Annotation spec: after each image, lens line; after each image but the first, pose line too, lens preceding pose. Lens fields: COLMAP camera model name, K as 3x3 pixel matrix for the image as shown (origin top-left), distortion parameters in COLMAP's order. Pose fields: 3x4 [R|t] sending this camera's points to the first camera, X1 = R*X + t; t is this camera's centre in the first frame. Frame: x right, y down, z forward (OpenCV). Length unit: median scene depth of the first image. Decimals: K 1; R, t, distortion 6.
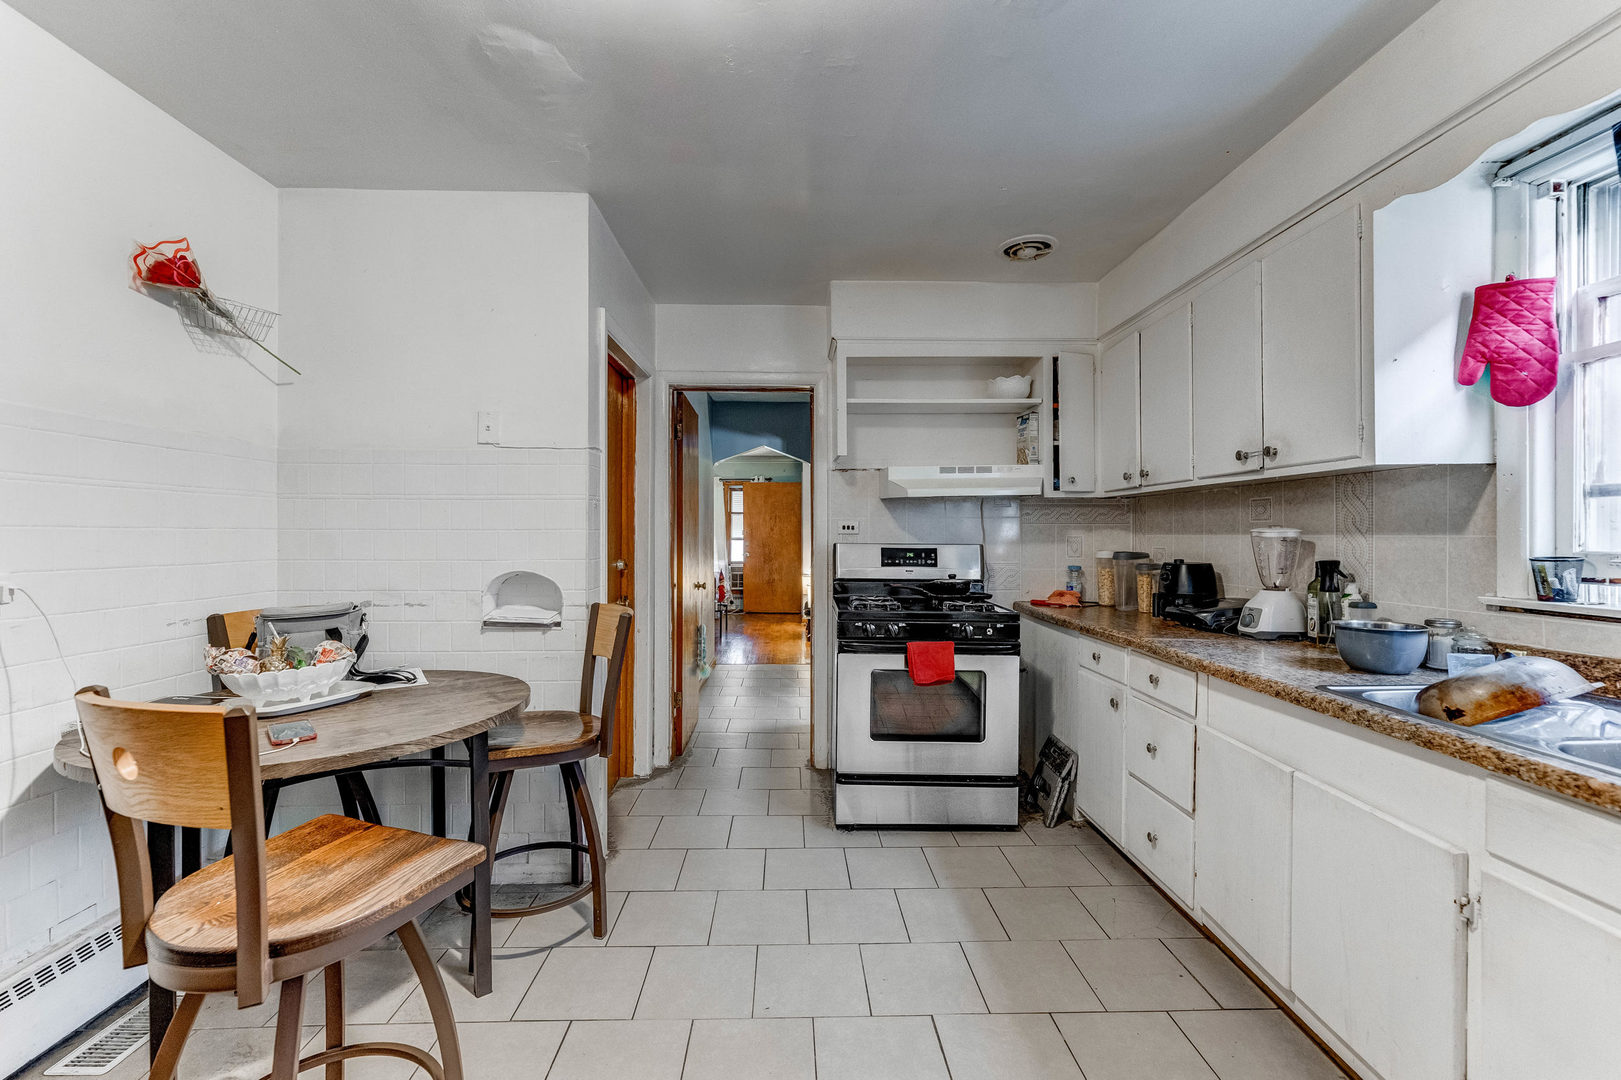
lens RADIAL K [[652.0, 0, 806.4], [0, 652.0, 537.7], [0, 0, 1]] dist [-0.000529, -0.000452]
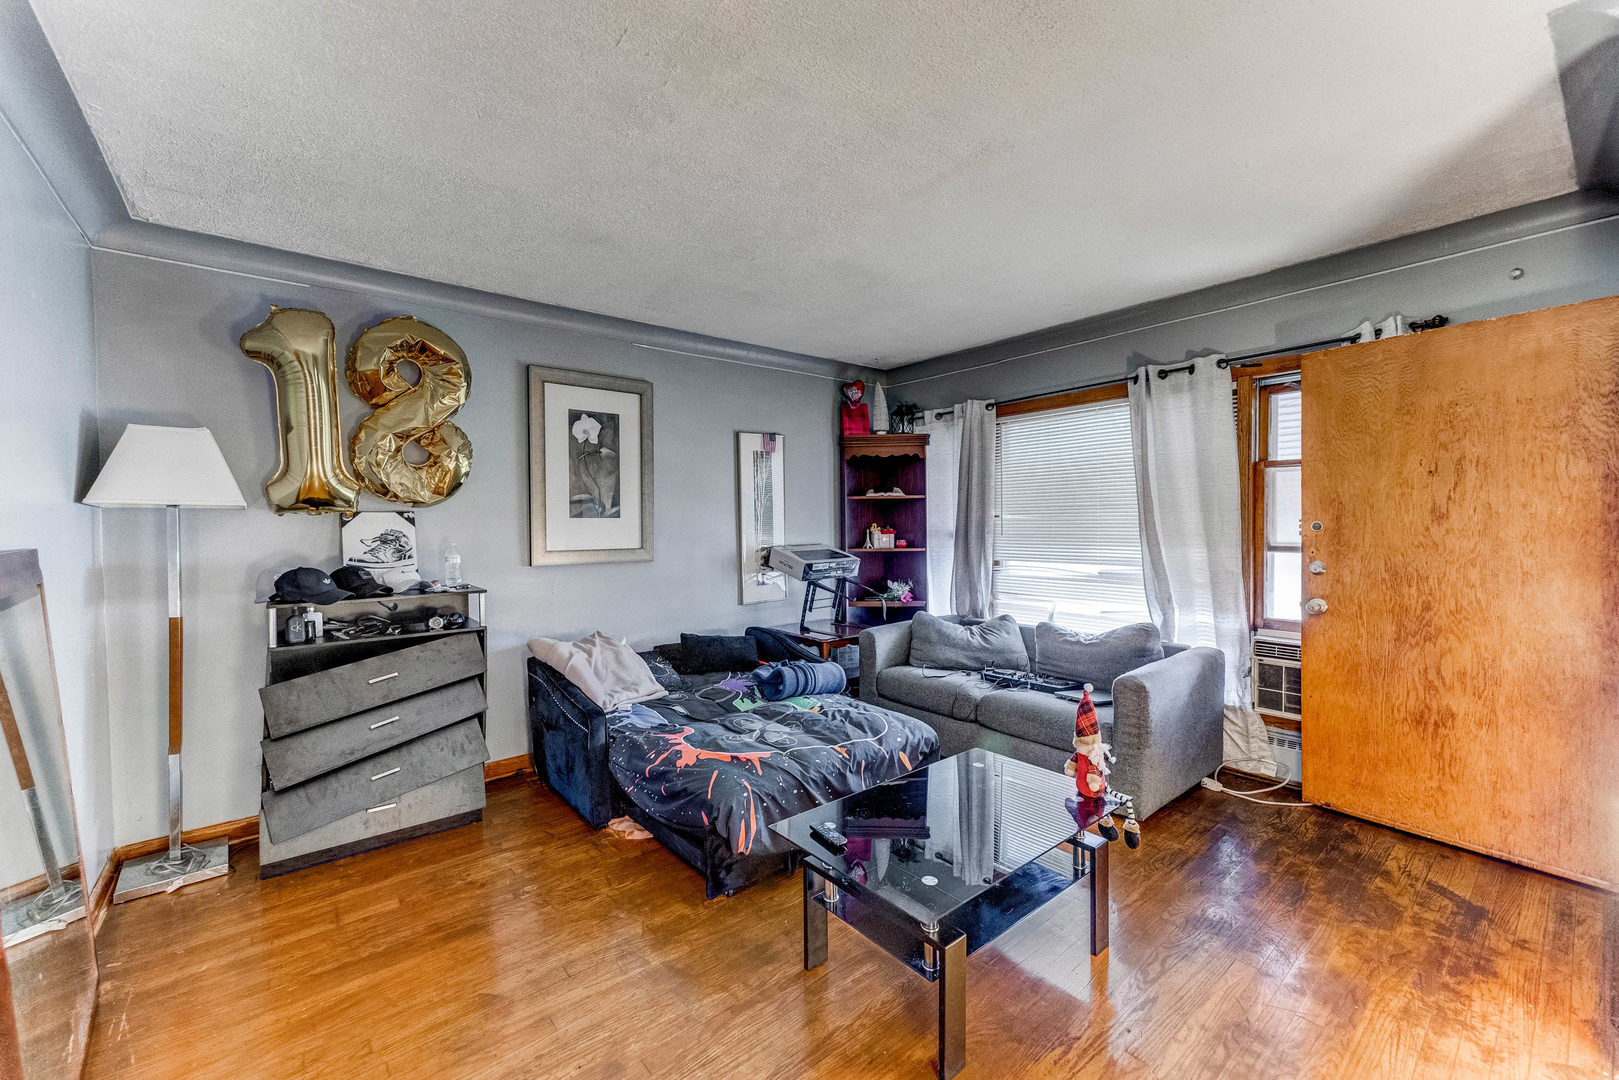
lens RADIAL K [[651.2, 0, 803.9], [0, 651.2, 526.9], [0, 0, 1]] dist [-0.000529, -0.000452]
pose [[0.603171, 0.006401, -0.797586, 0.001170], [0.003728, 0.999934, 0.010843, -0.012572], [0.797603, -0.009513, 0.603107, 0.642768]]
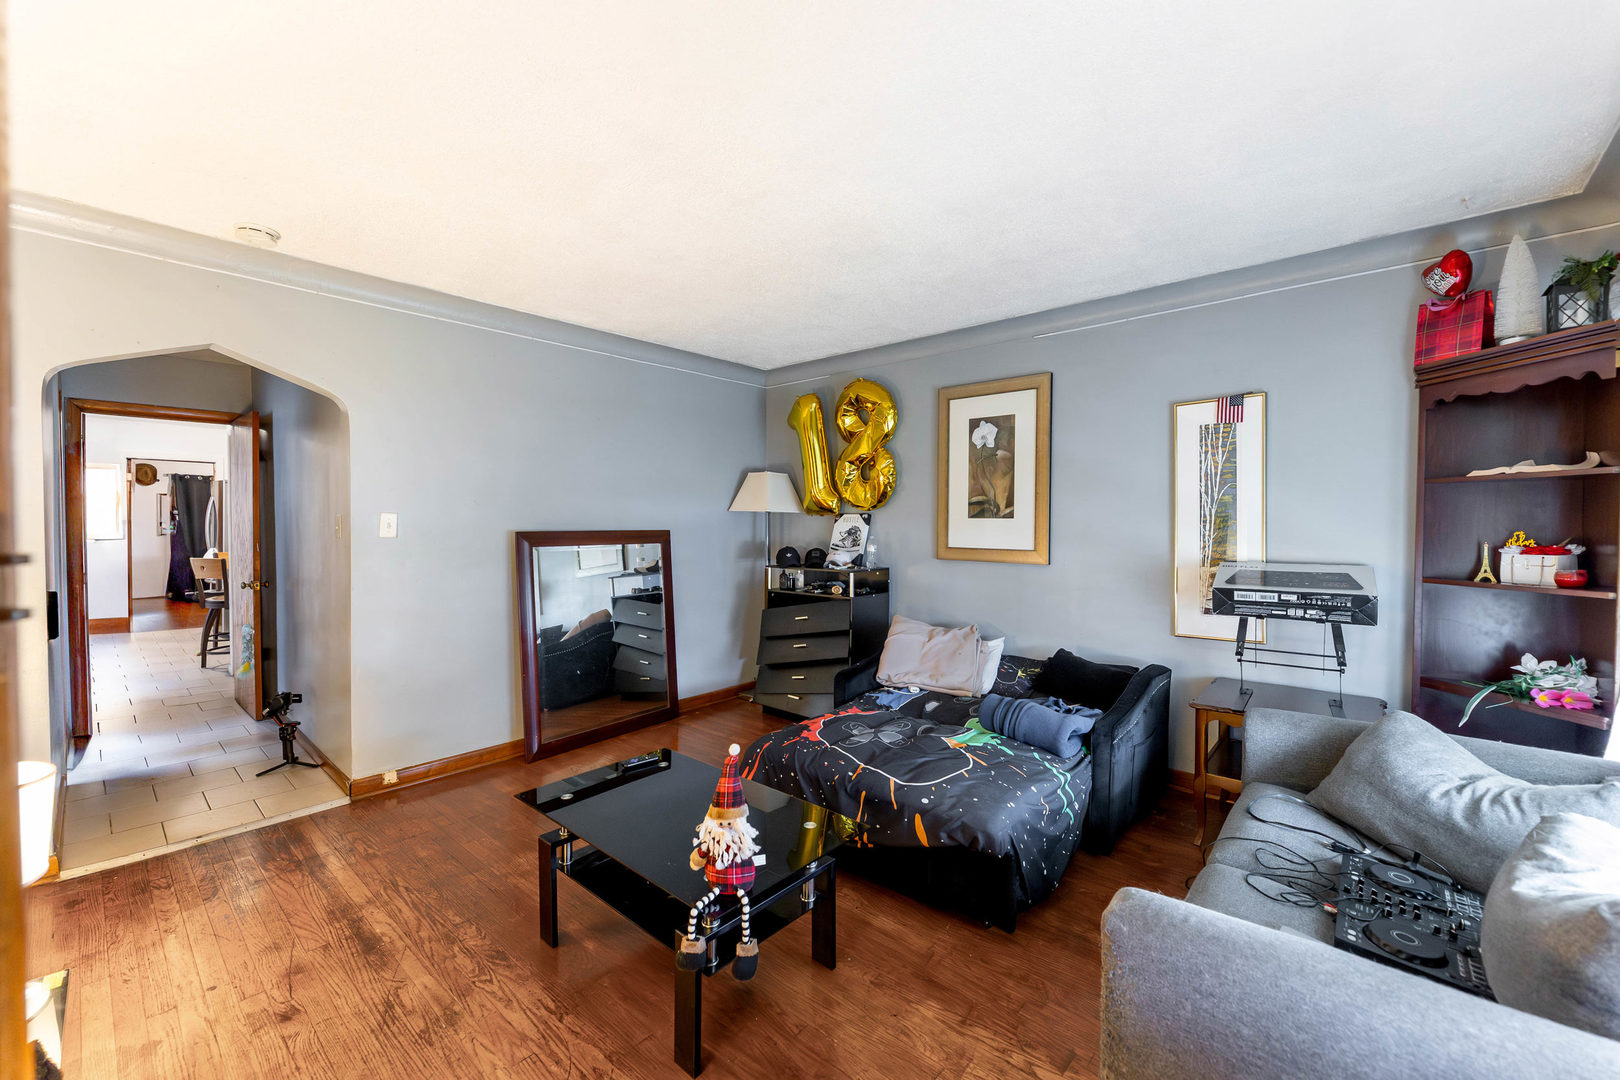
lens RADIAL K [[651.6, 0, 811.8], [0, 651.6, 535.9], [0, 0, 1]] dist [-0.000529, -0.000452]
pose [[-0.684150, 0.018507, -0.729107, -0.025688], [-0.002138, 0.999623, 0.027380, -0.016197], [0.729339, 0.020291, -0.683852, 1.422452]]
